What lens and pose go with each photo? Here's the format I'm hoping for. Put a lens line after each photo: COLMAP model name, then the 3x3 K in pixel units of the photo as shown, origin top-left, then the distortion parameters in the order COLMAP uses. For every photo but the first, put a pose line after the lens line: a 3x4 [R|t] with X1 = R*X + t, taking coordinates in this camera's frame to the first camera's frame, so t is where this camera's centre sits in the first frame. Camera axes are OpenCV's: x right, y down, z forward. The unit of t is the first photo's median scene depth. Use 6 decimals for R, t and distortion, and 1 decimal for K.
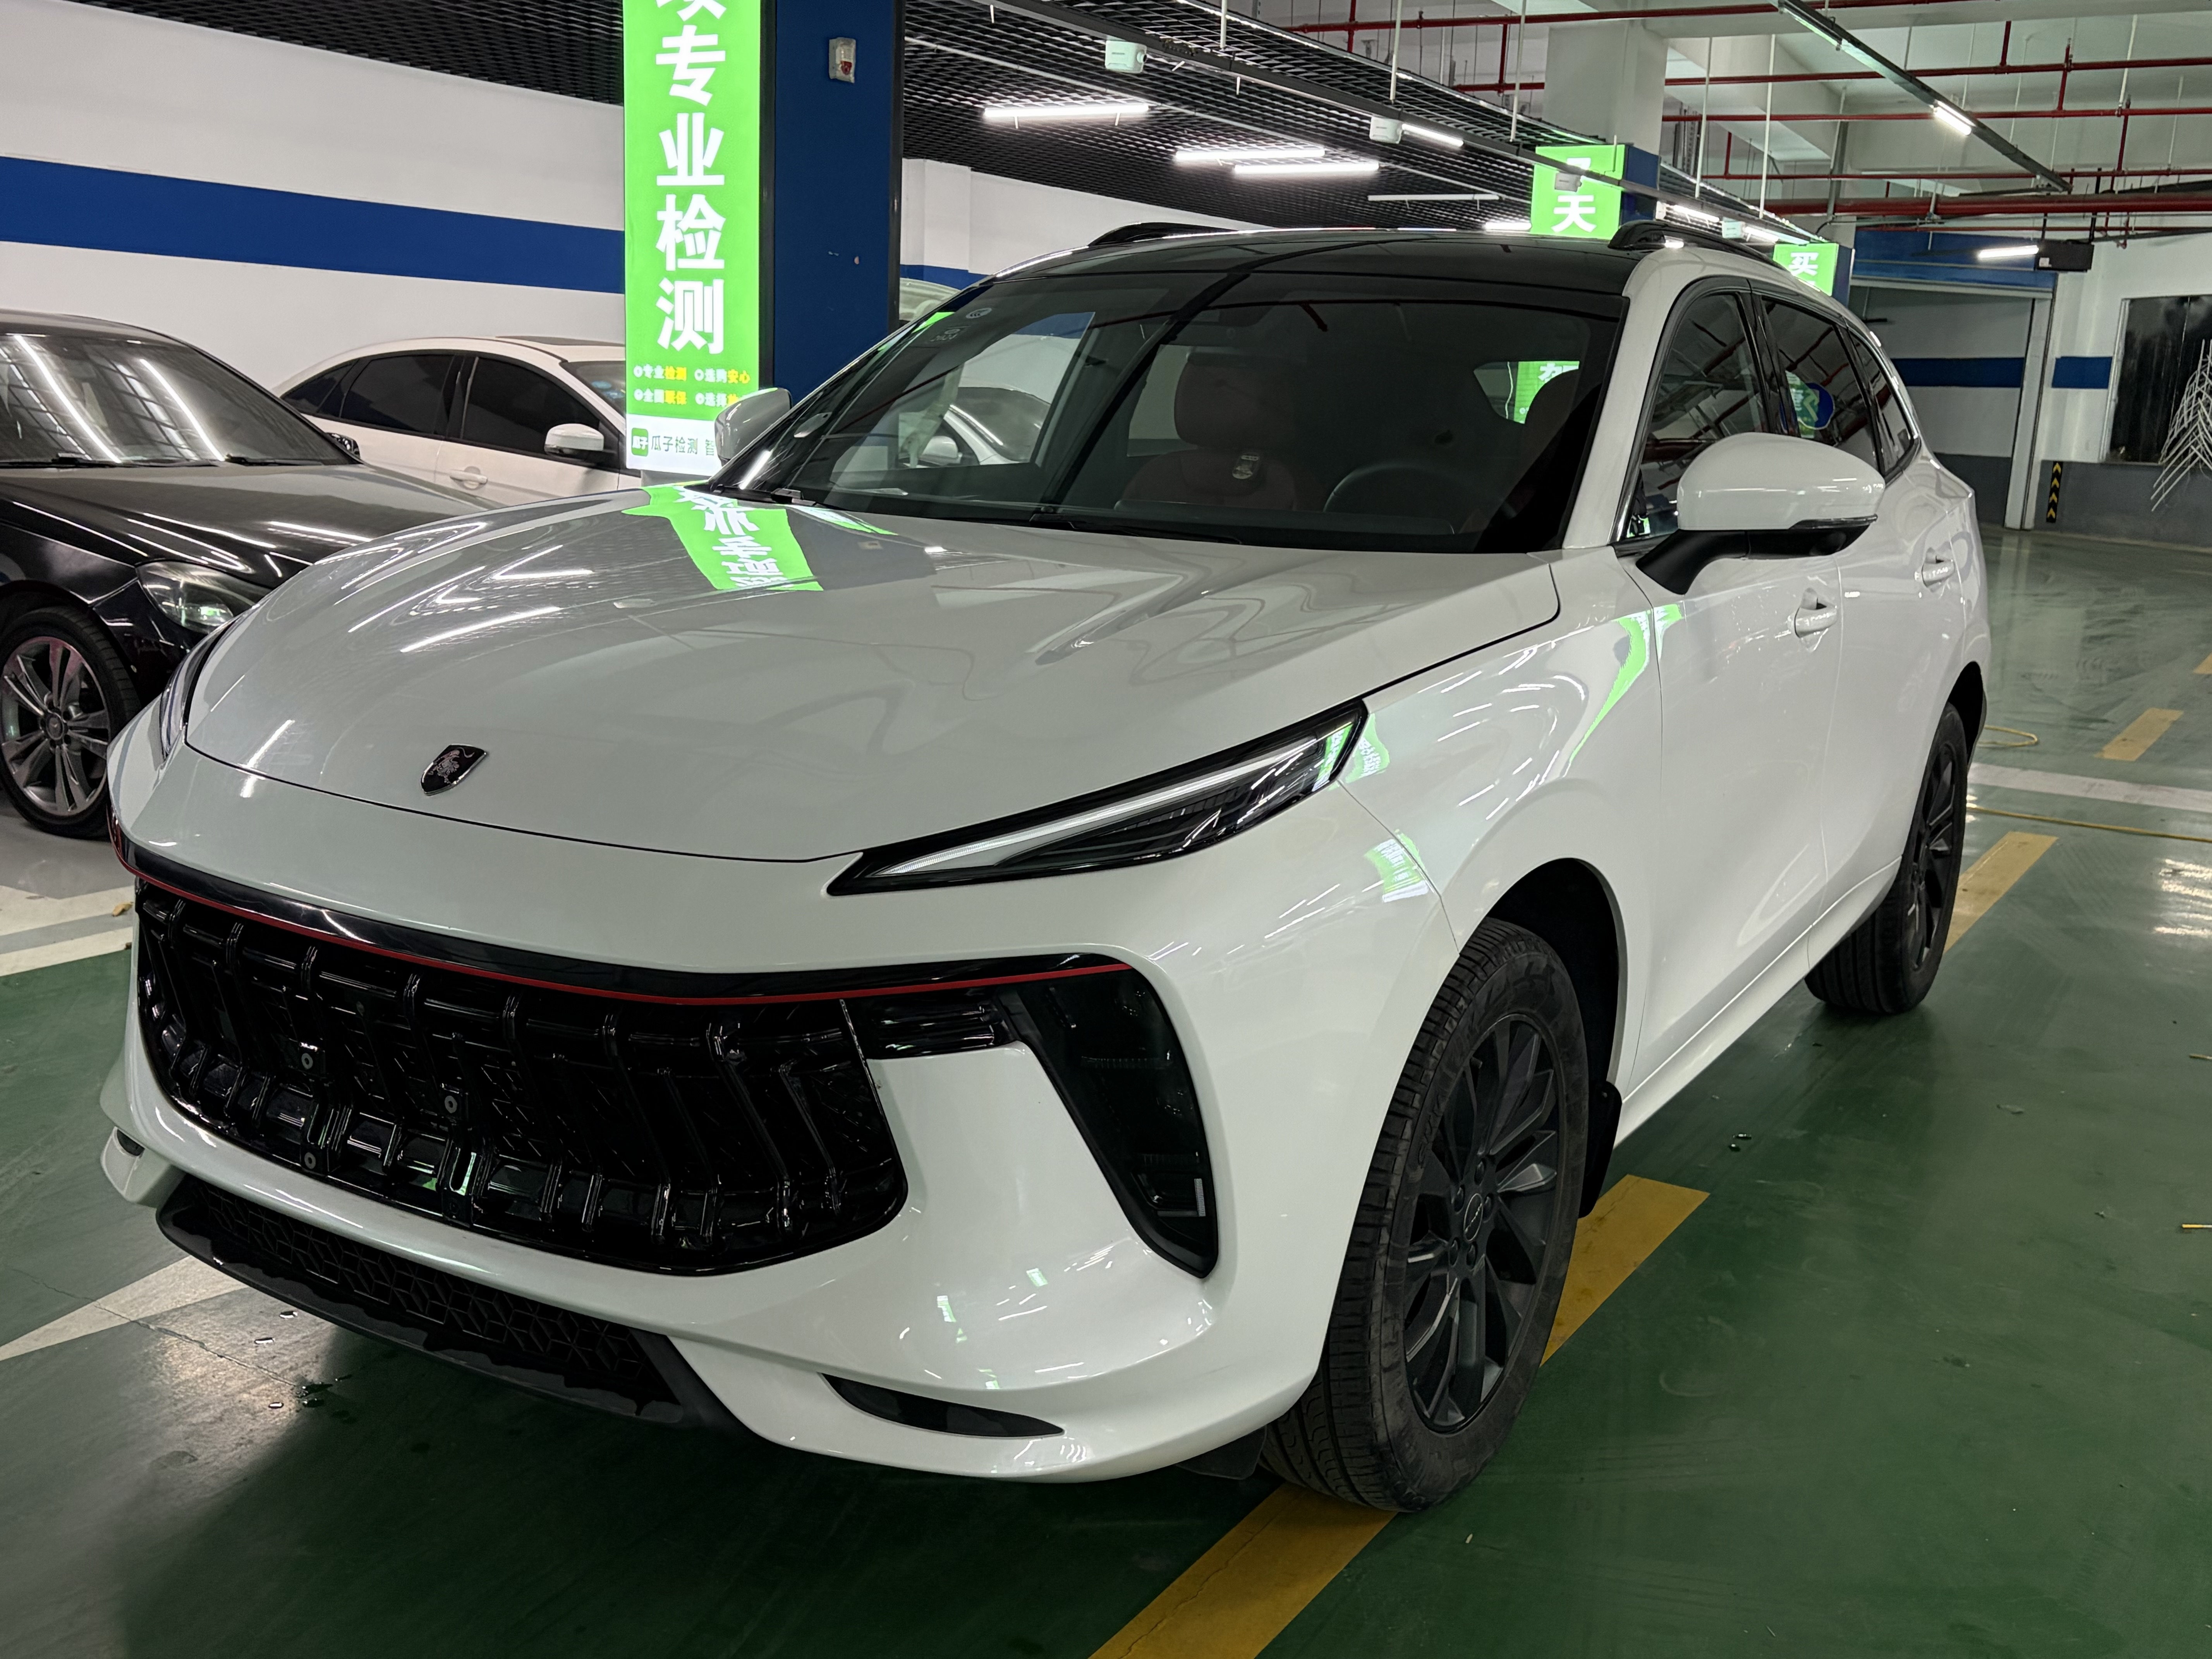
lens RADIAL K [[2173.9, 0, 1106.0], [0, 2173.9, 829.5], [0, 0, 1]] dist [0.000807, 0.138182]
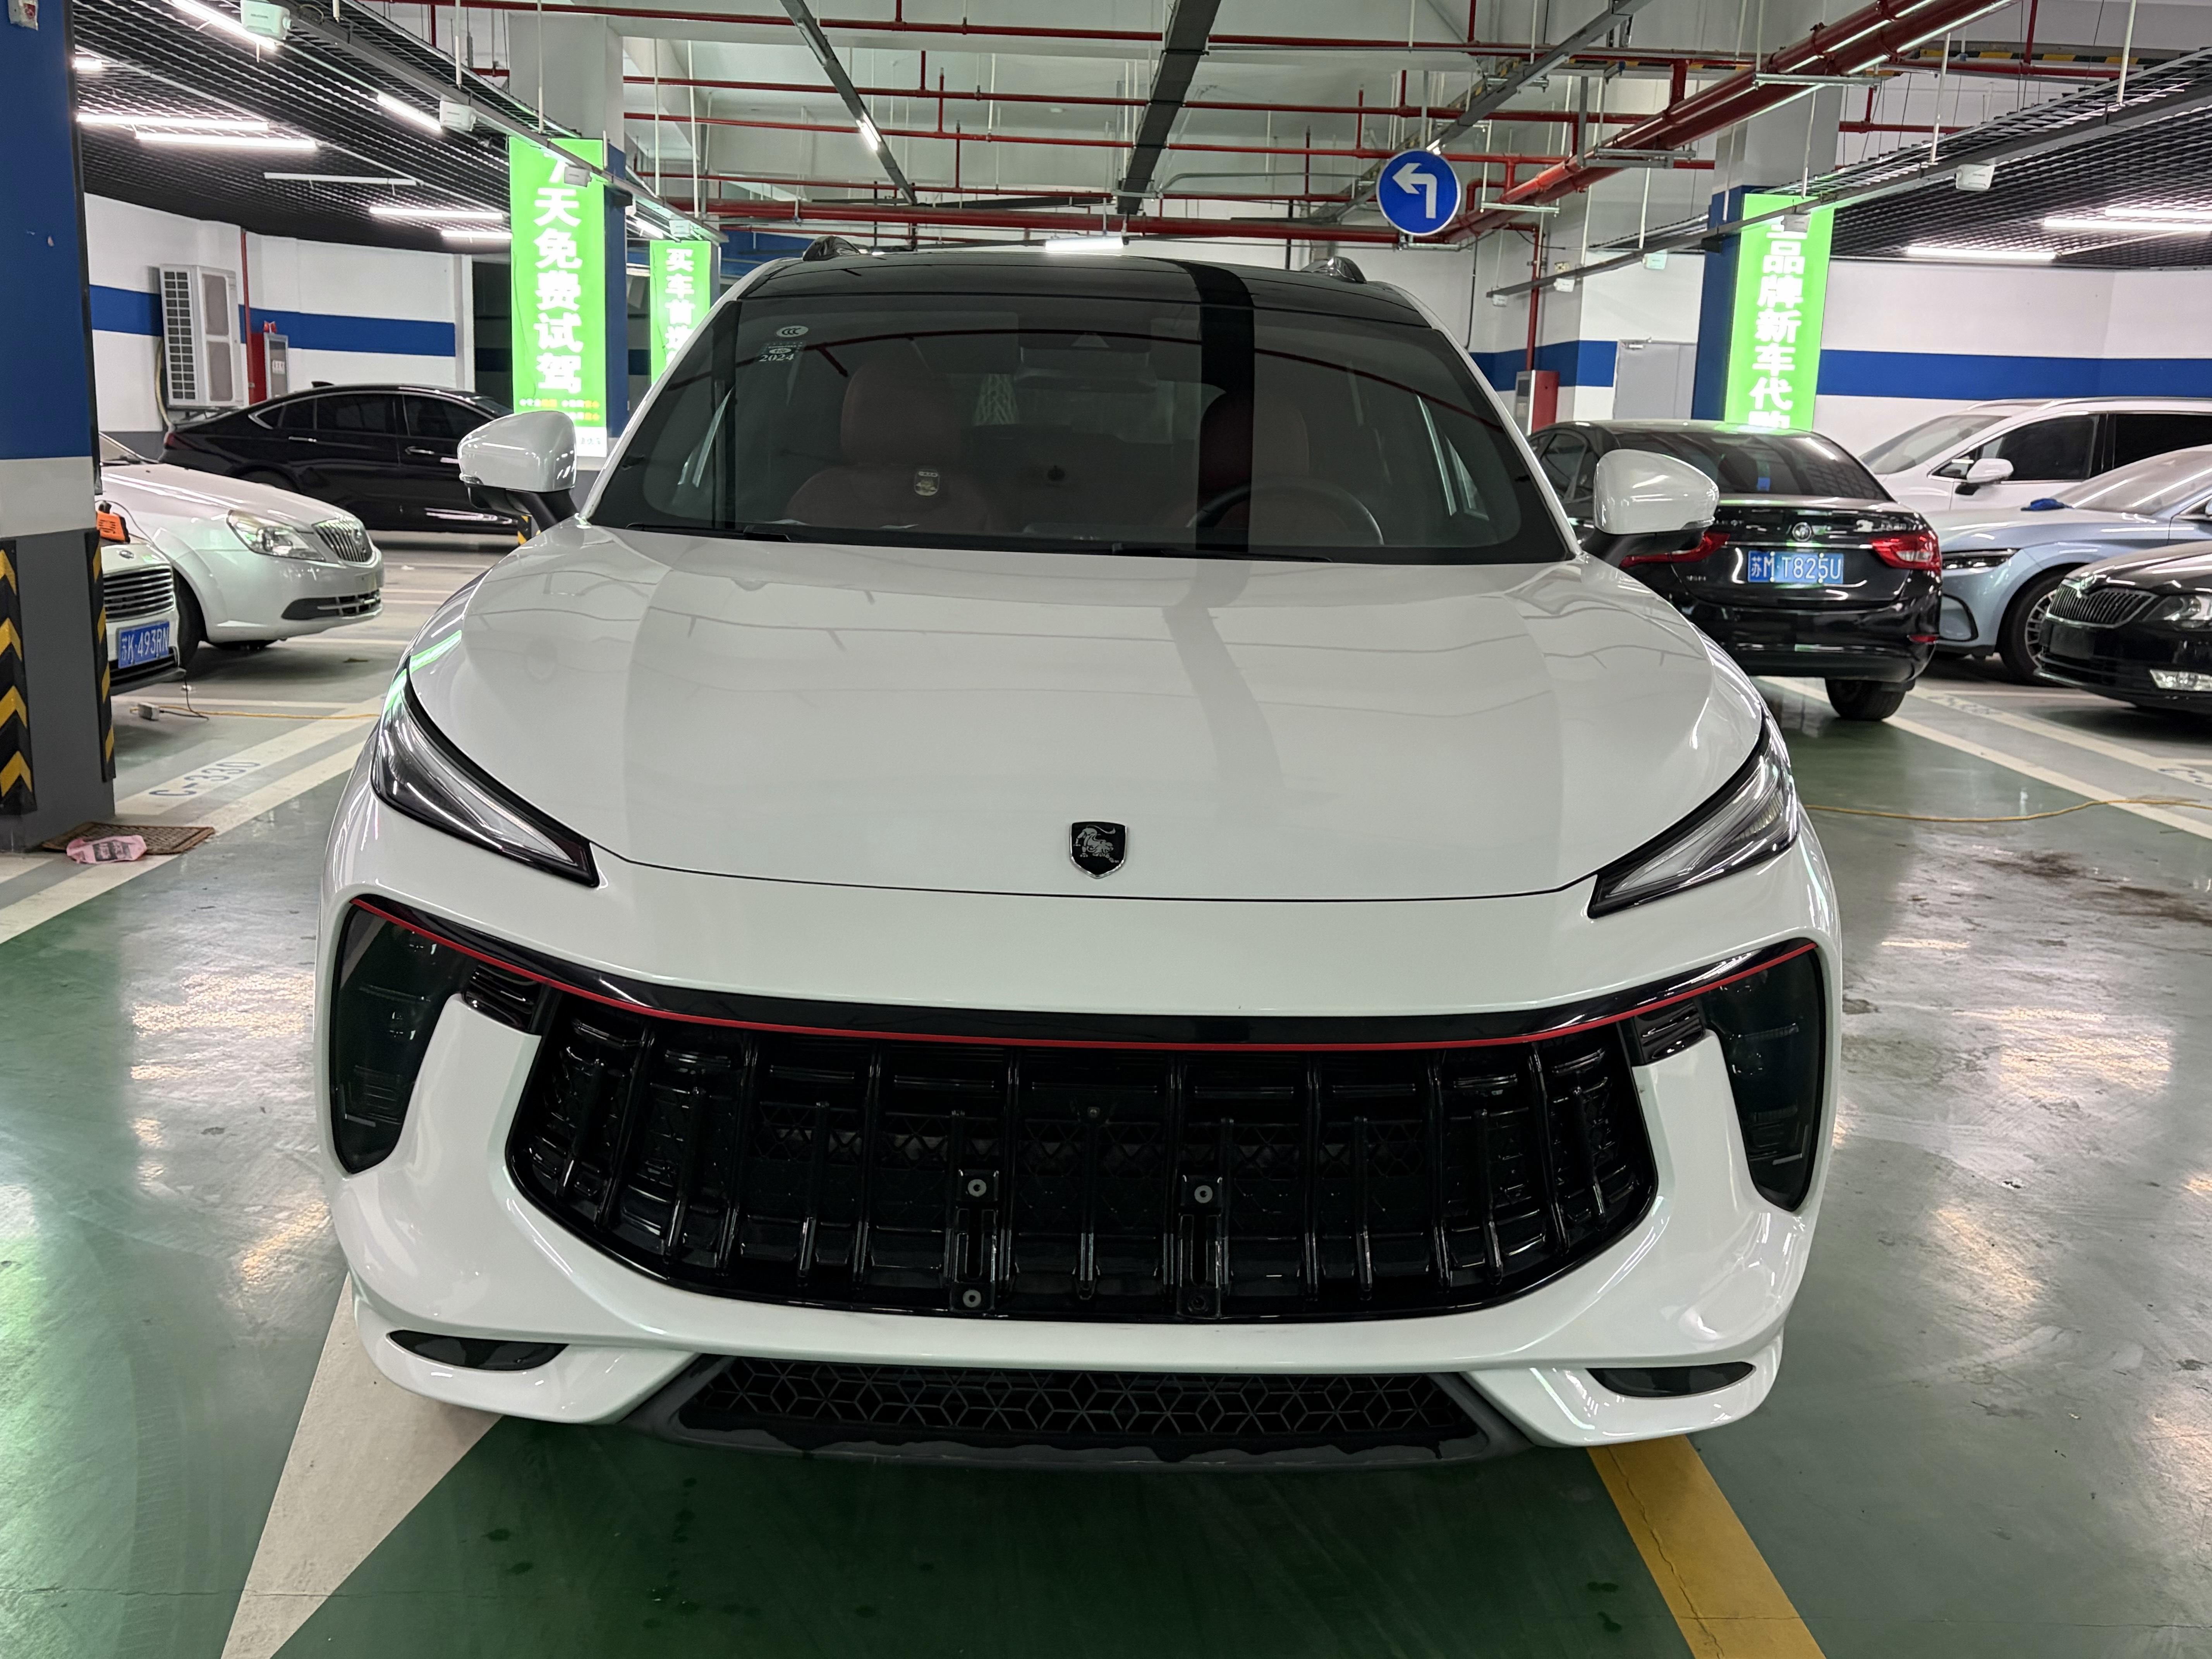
lens RADIAL K [[2173.9, 0, 1106.0], [0, 2173.9, 829.5], [0, 0, 1]] dist [0.000807, 0.138182]
pose [[0.843851, -0.116130, 0.523860, -0.128799], [0.112840, 0.992873, 0.038336, -0.011673], [-0.524579, 0.026763, 0.850941, 0.033380]]
